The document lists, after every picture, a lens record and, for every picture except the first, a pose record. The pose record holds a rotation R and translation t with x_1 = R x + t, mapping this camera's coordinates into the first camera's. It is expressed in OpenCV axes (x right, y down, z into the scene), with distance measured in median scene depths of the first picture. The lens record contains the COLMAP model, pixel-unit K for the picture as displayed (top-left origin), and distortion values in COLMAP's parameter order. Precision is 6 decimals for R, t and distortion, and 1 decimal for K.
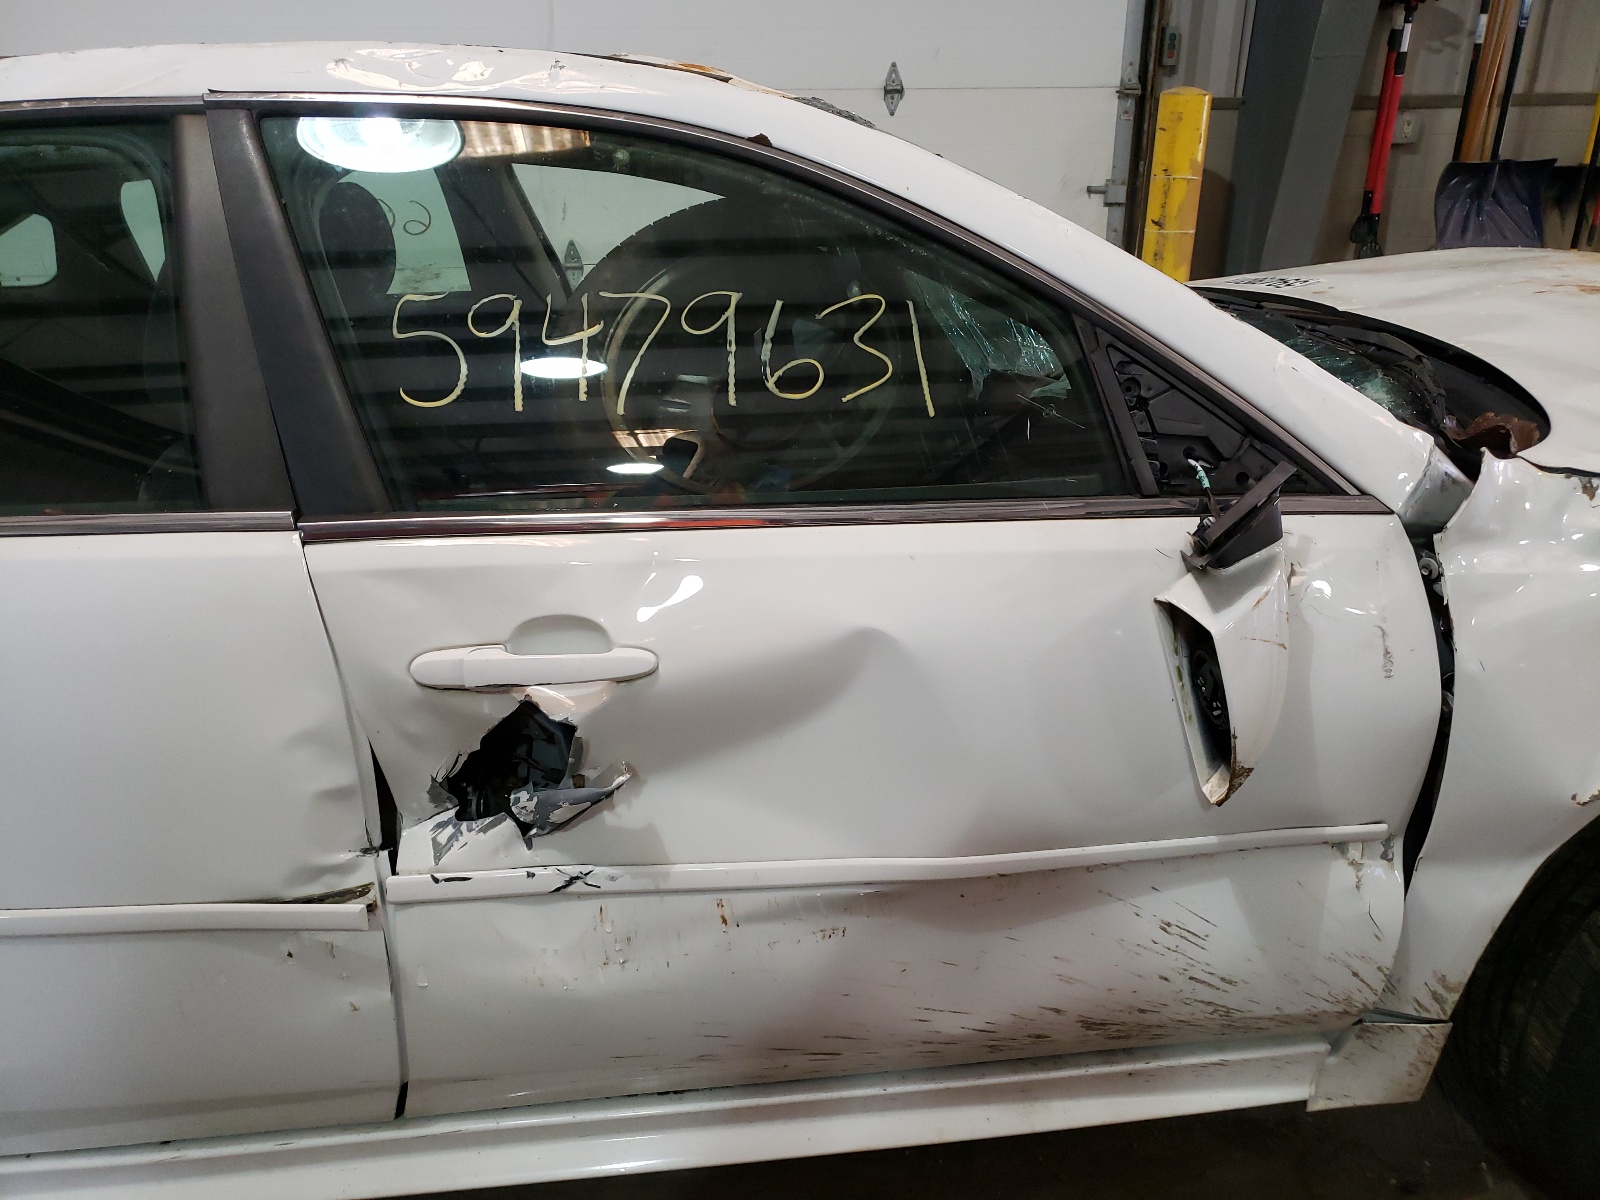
lens RADIAL K [[1214.3, 0, 795.8], [0, 1214.3, 600.6], [0, 0, 1]] dist [0.012452, -0.005437]
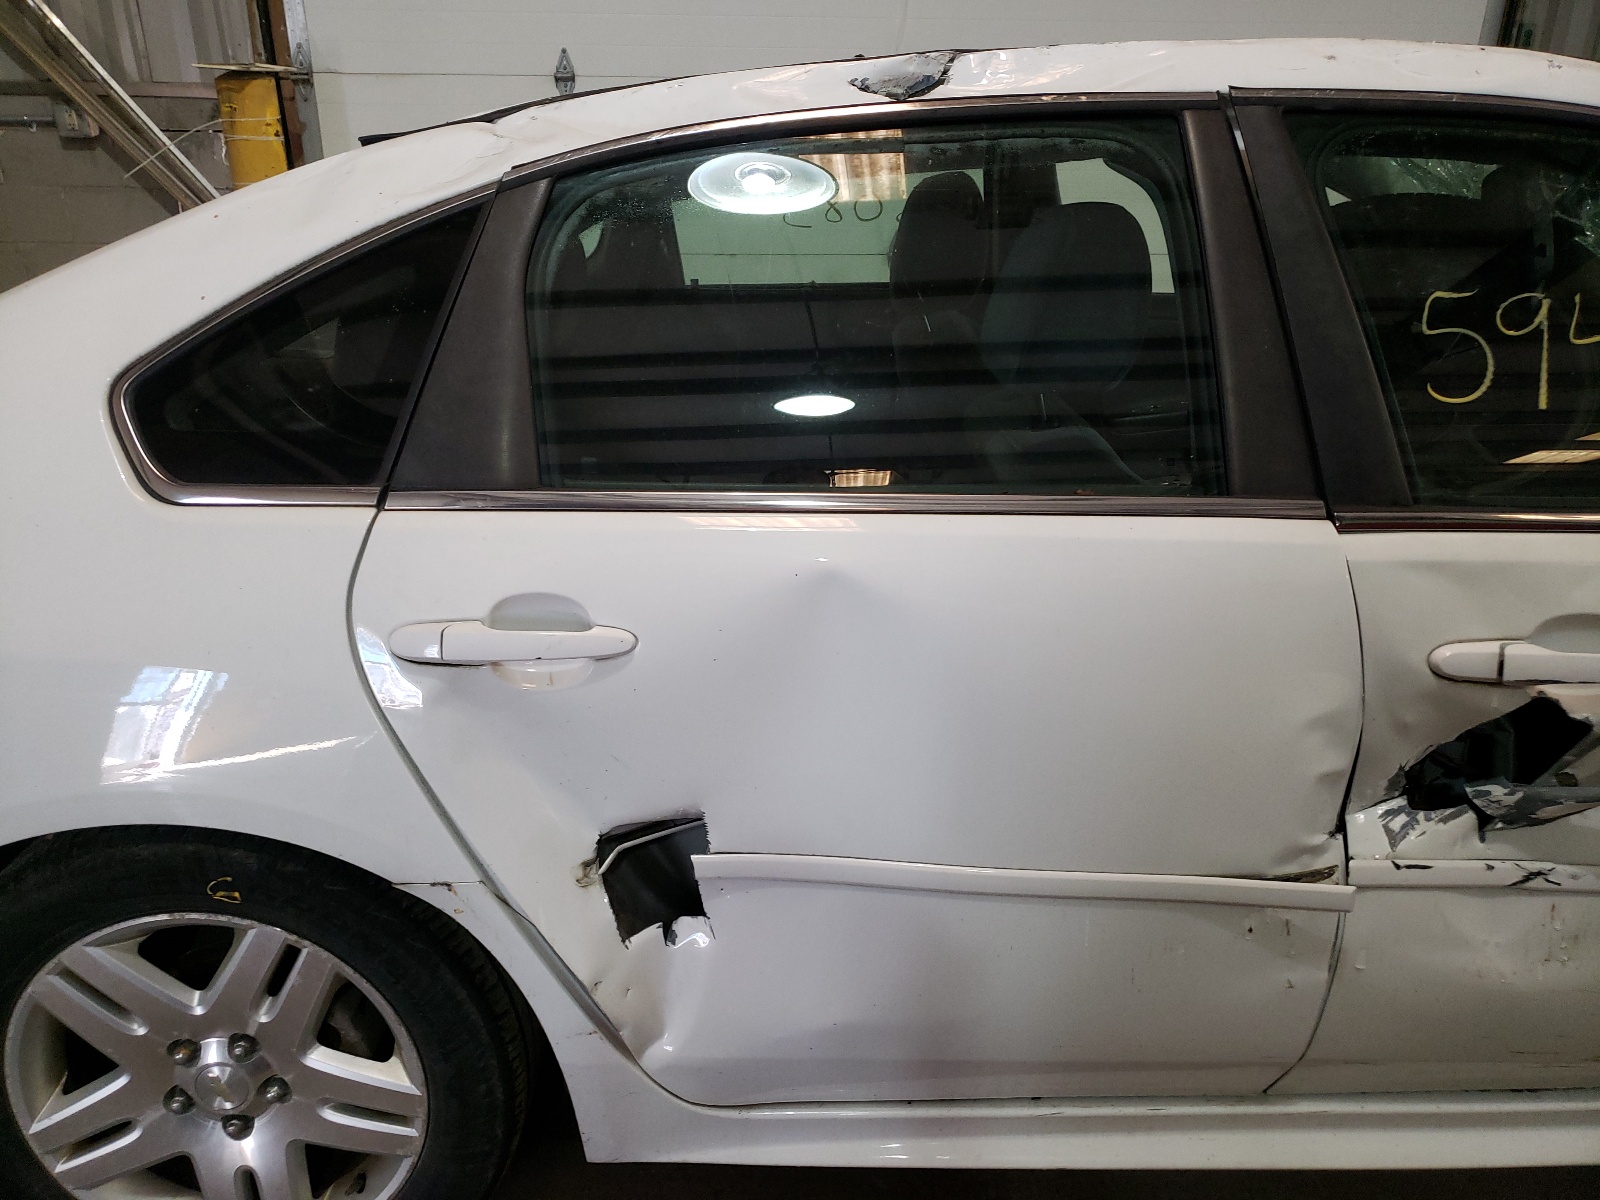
lens RADIAL K [[1214.3, 0, 807.6], [0, 1214.3, 605.4], [0, 0, 1]] dist [0.012452, -0.005437]
pose [[0.996362, 0.047499, -0.070755, -0.725904], [-0.046795, 0.998837, 0.011573, 0.022283], [0.071222, -0.008220, 0.997427, -0.051410]]
